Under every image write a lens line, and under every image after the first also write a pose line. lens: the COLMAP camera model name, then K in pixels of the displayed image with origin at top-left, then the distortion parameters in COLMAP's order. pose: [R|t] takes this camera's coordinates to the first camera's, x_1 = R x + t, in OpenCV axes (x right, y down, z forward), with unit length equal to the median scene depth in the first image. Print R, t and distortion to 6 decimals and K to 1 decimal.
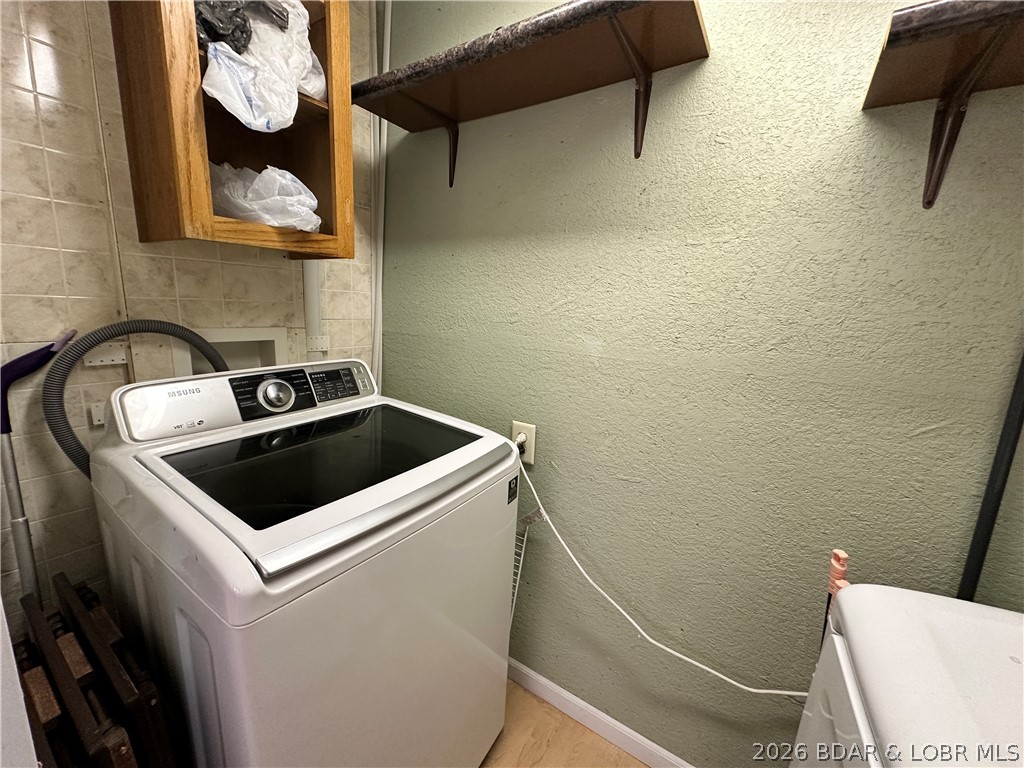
lens RADIAL K [[410.7, 0, 515.0], [0, 410.7, 384.3], [0, 0, 1]] dist [-0.001416, 0.000245]
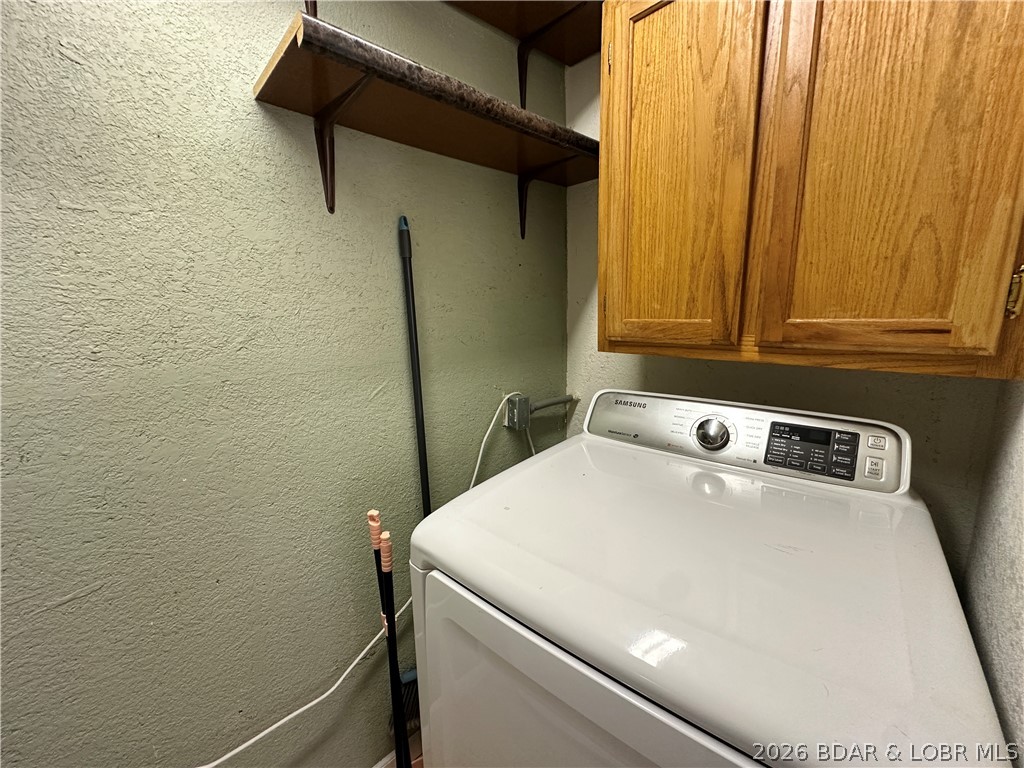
lens RADIAL K [[410.7, 0, 513.8], [0, 410.7, 383.7], [0, 0, 1]] dist [-0.001416, 0.000245]
pose [[0.209036, -0.226256, 0.951374, -0.111568], [0.210751, 0.960428, 0.182103, -0.050136], [-0.954928, 0.162437, 0.248447, 0.237756]]
